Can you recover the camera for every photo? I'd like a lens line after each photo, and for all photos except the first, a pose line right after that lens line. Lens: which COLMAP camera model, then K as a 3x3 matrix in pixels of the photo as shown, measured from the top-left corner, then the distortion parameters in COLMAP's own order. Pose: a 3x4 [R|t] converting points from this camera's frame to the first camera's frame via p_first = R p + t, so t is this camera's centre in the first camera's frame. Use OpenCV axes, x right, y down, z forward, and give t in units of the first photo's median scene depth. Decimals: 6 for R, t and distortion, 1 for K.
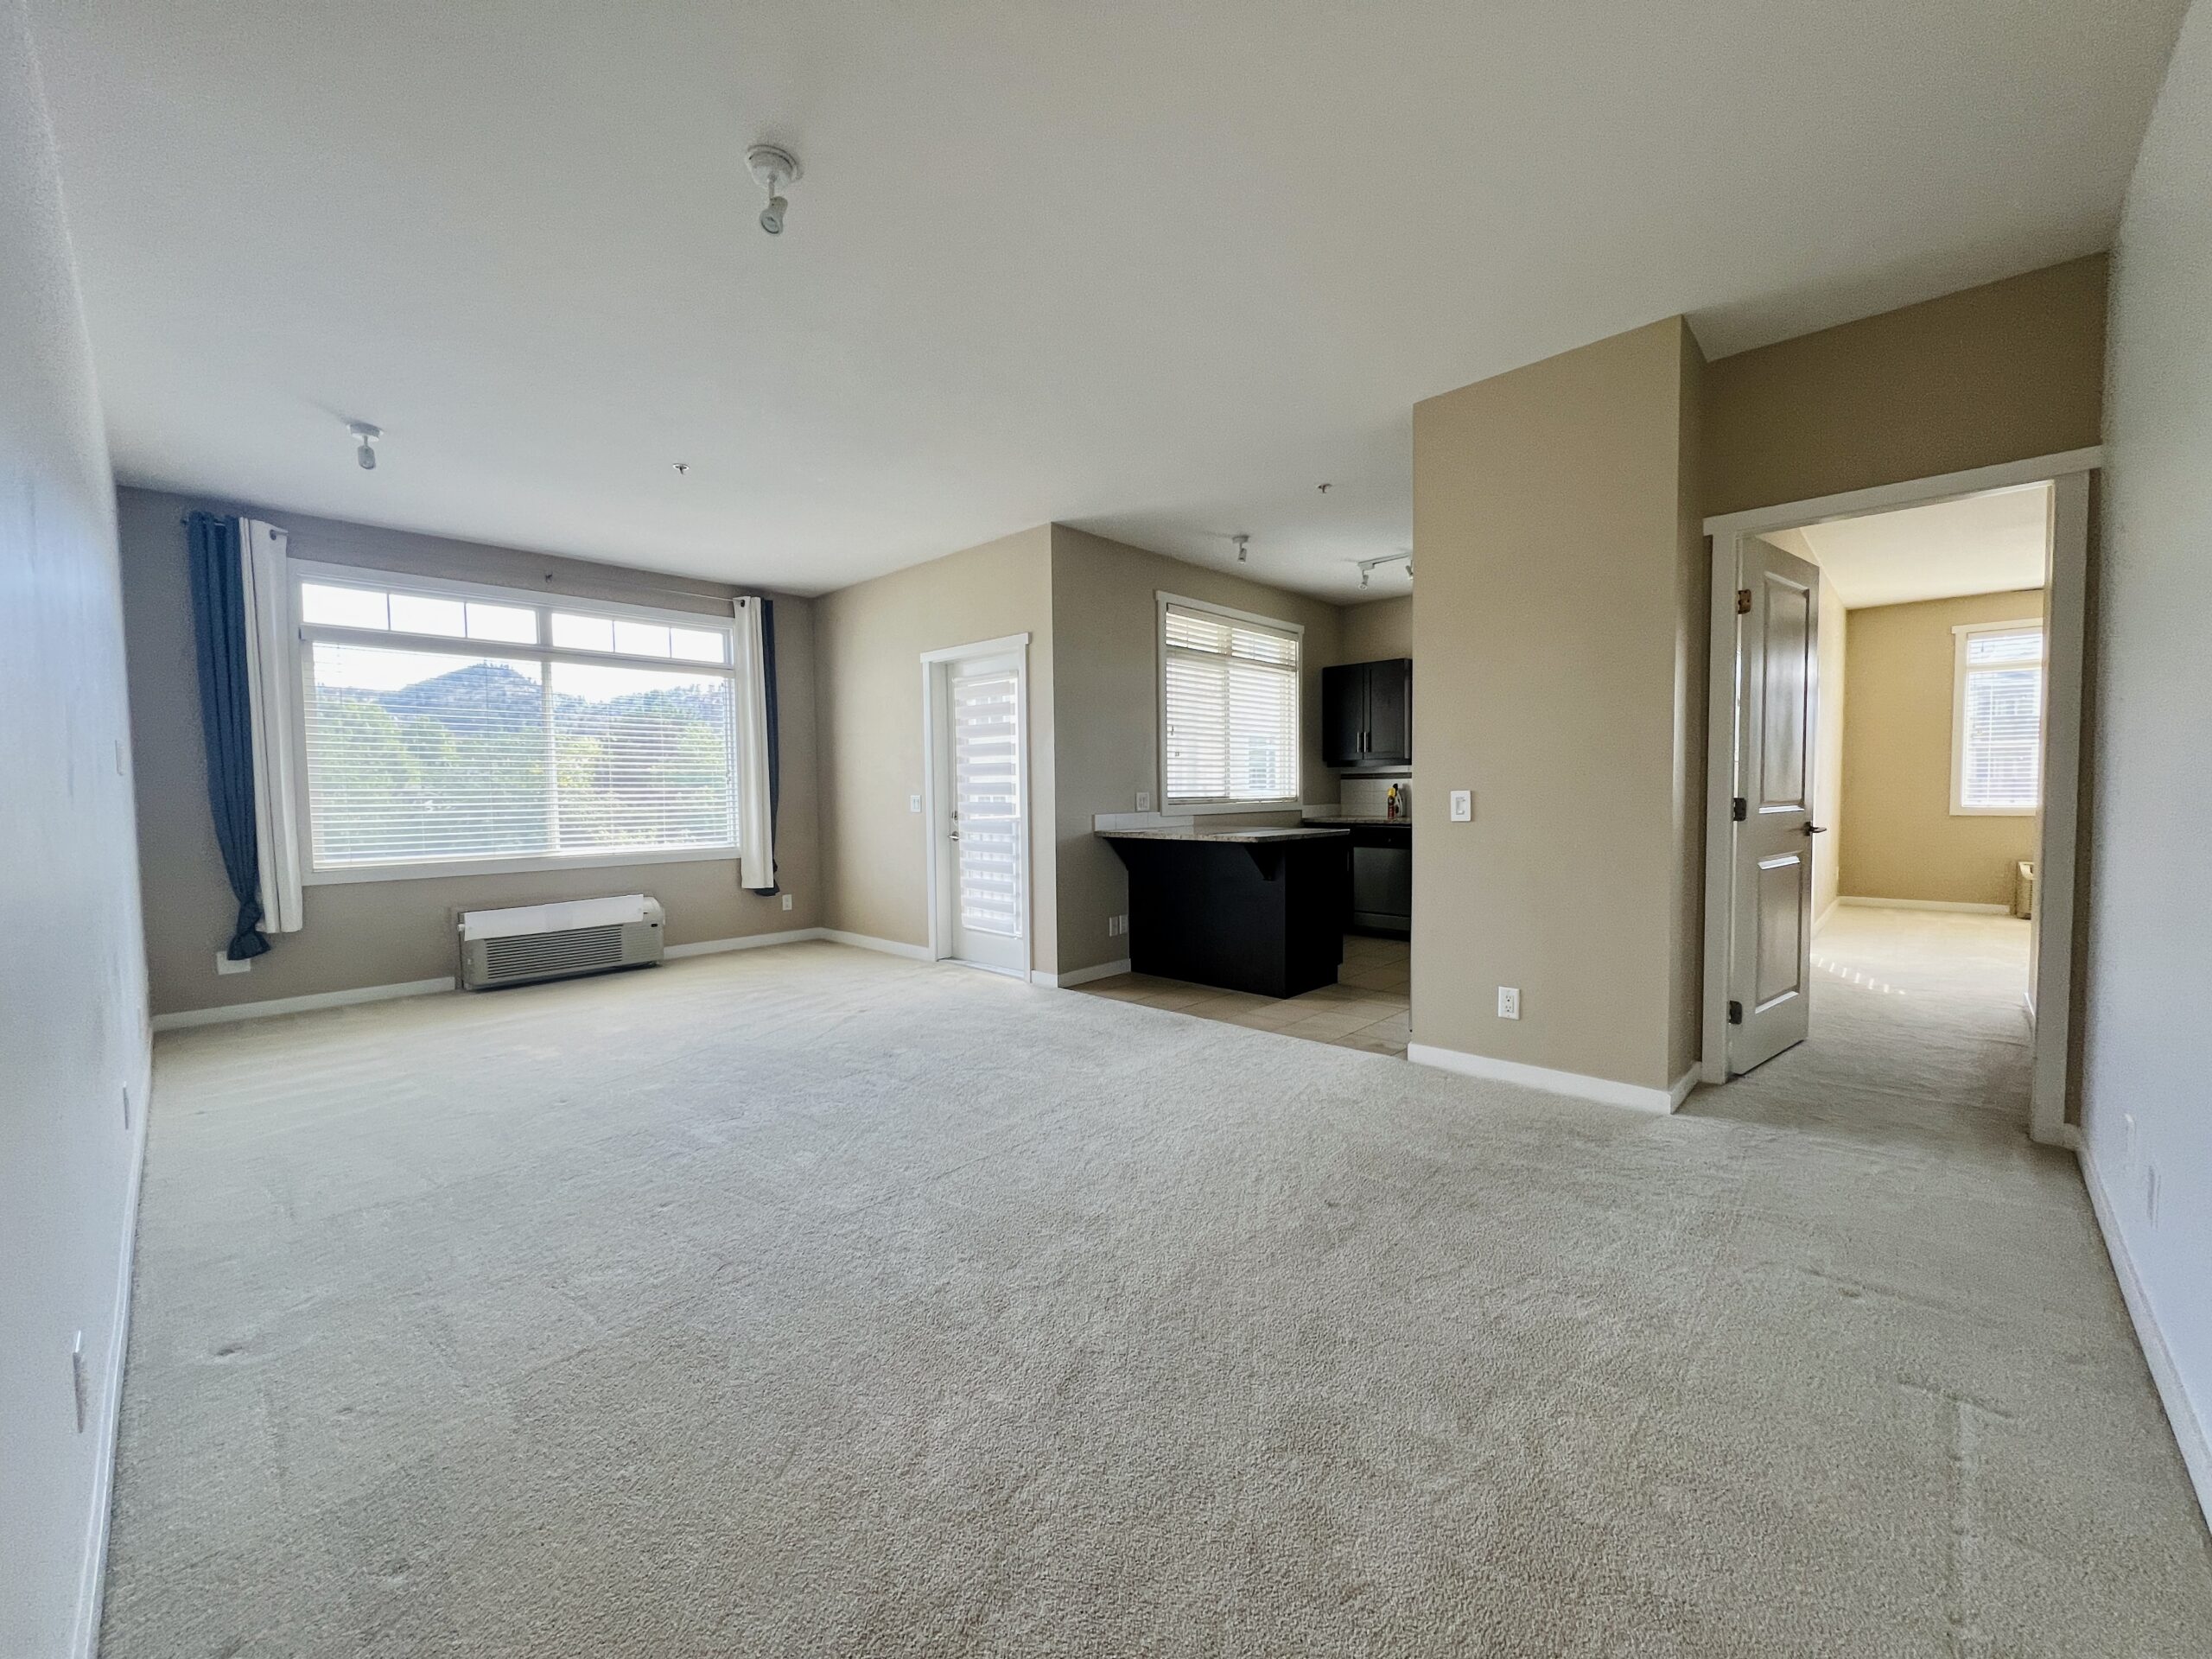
lens RADIAL K [[876.6, 0, 1106.0], [0, 876.6, 829.5], [0, 0, 1]] dist [-0.001754, -0.000203]
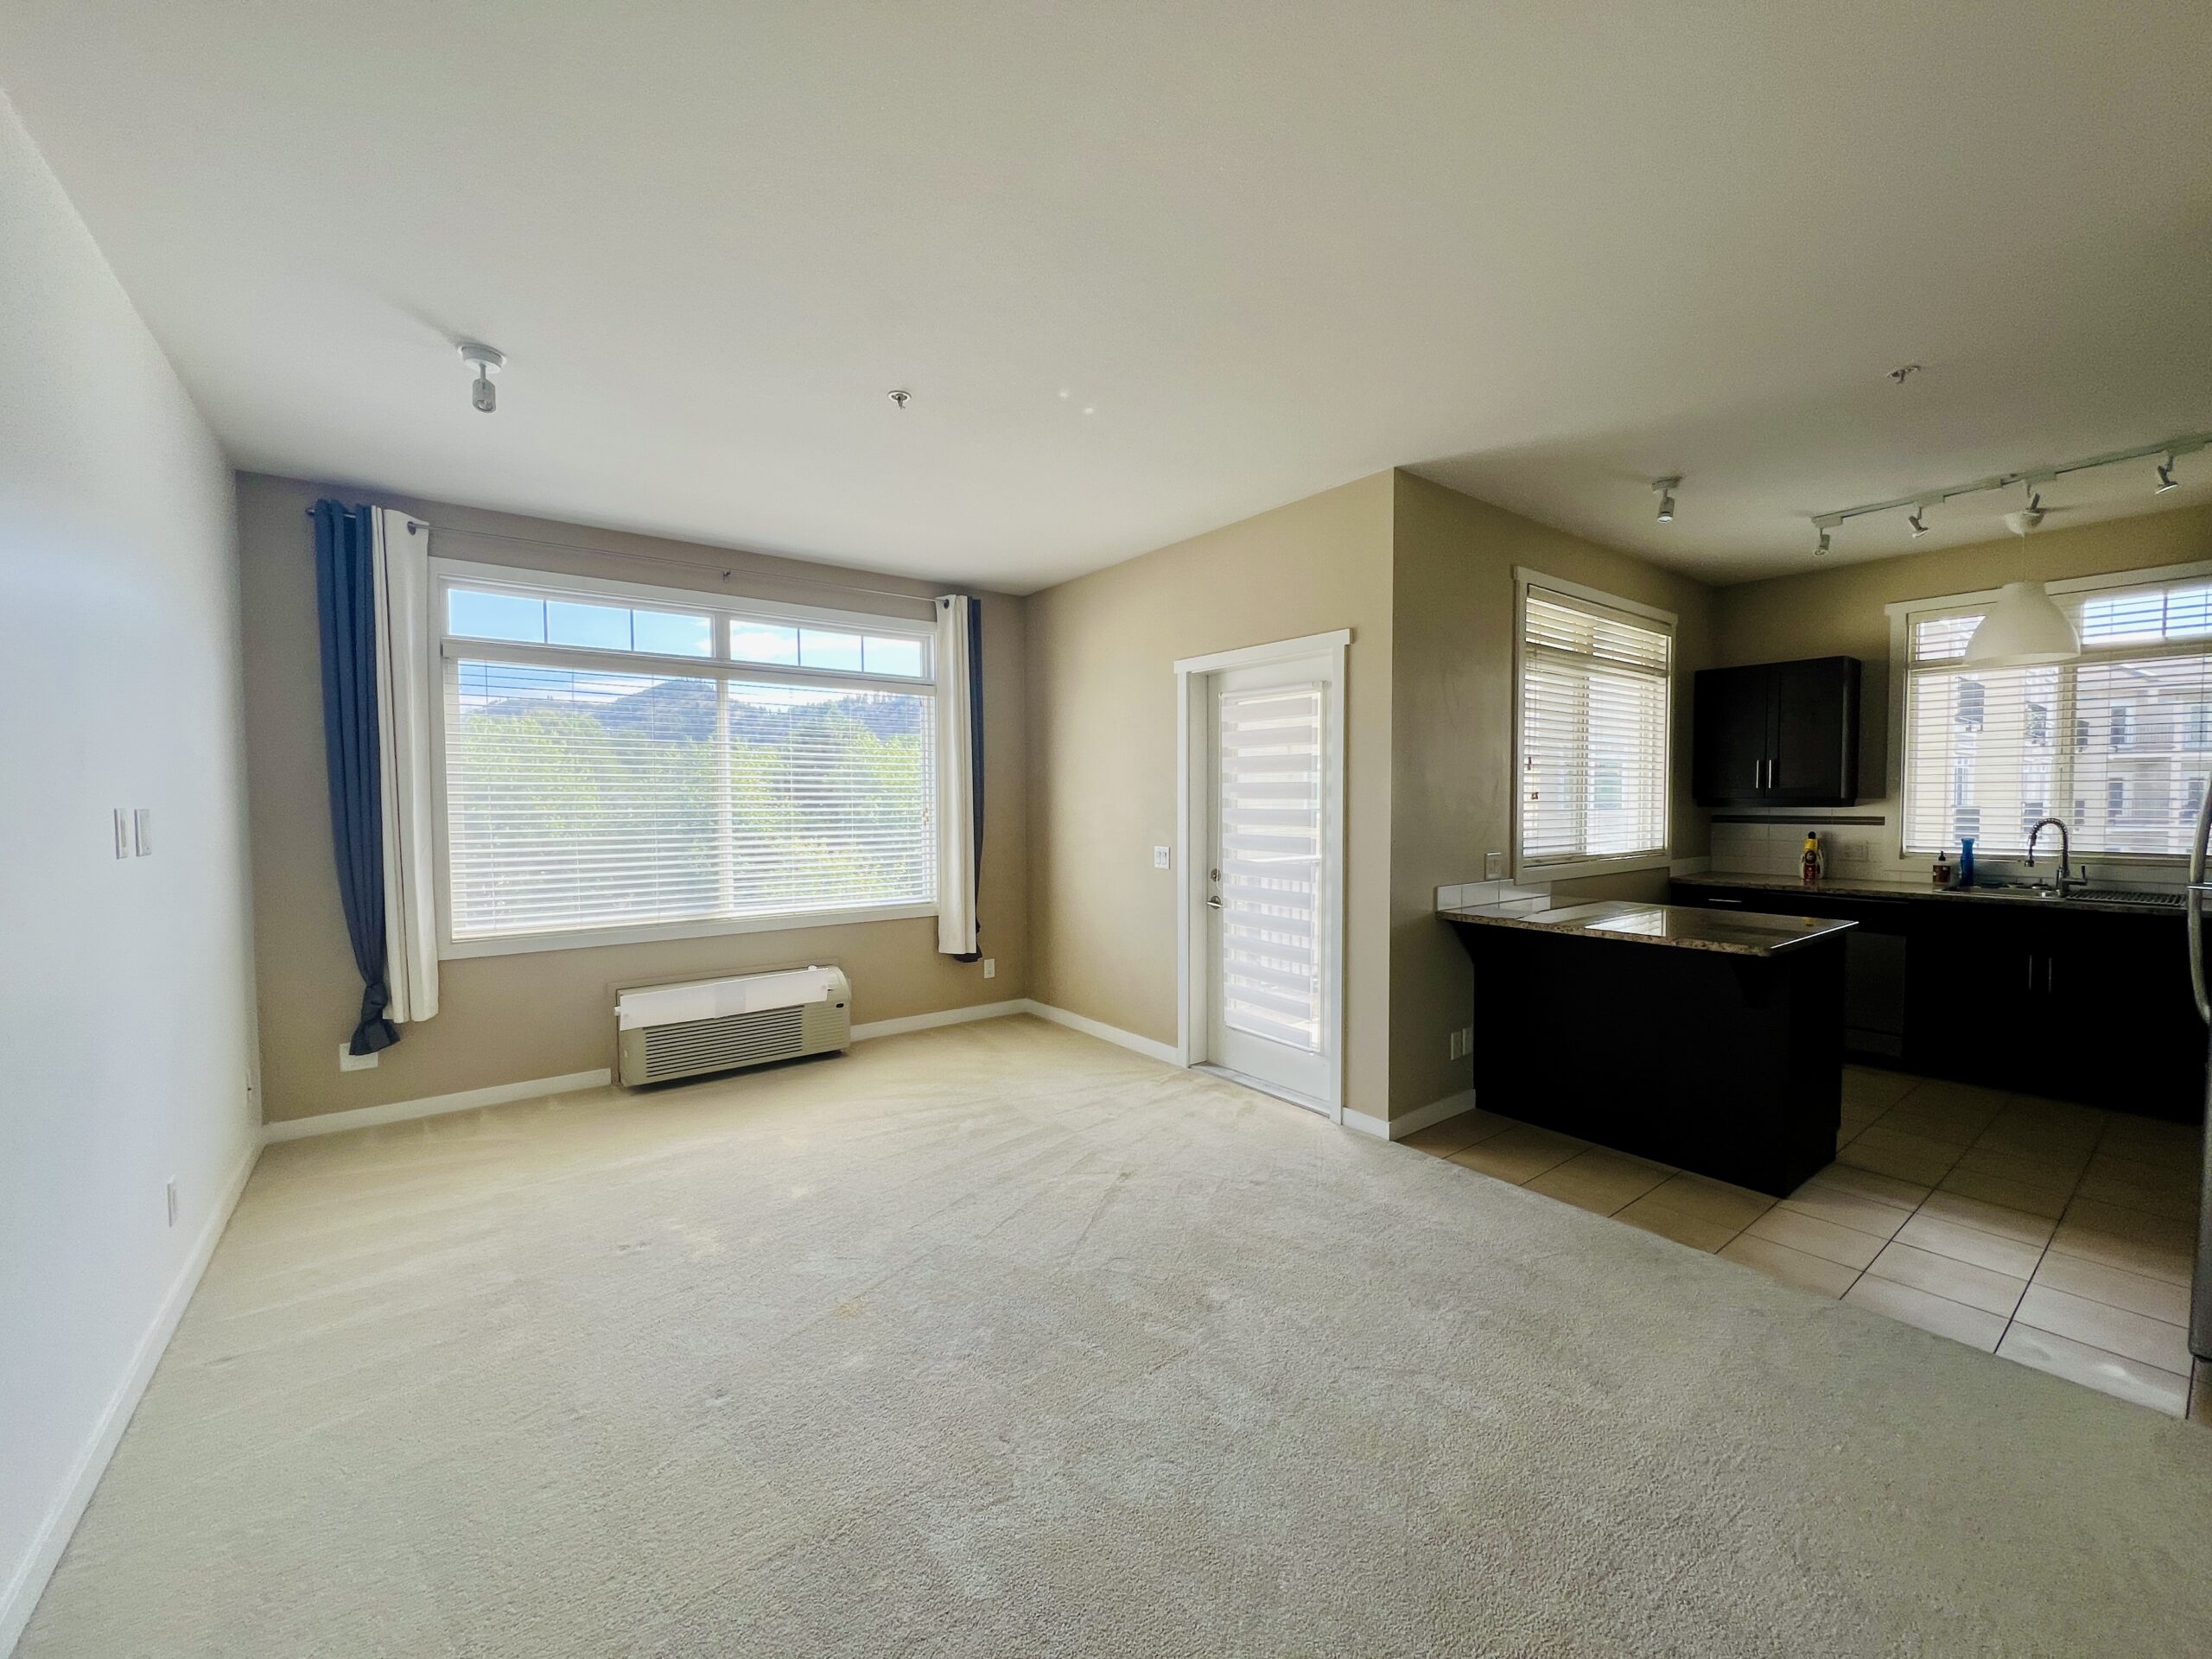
lens RADIAL K [[880.9, 0, 1106.0], [0, 880.9, 829.5], [0, 0, 1]] dist [0.000933, 0.000060]
pose [[0.986339, 0.013665, -0.164158, -0.151809], [-0.015139, 0.999856, -0.007731, -0.051453], [0.164029, 0.010111, 0.986404, 0.254050]]
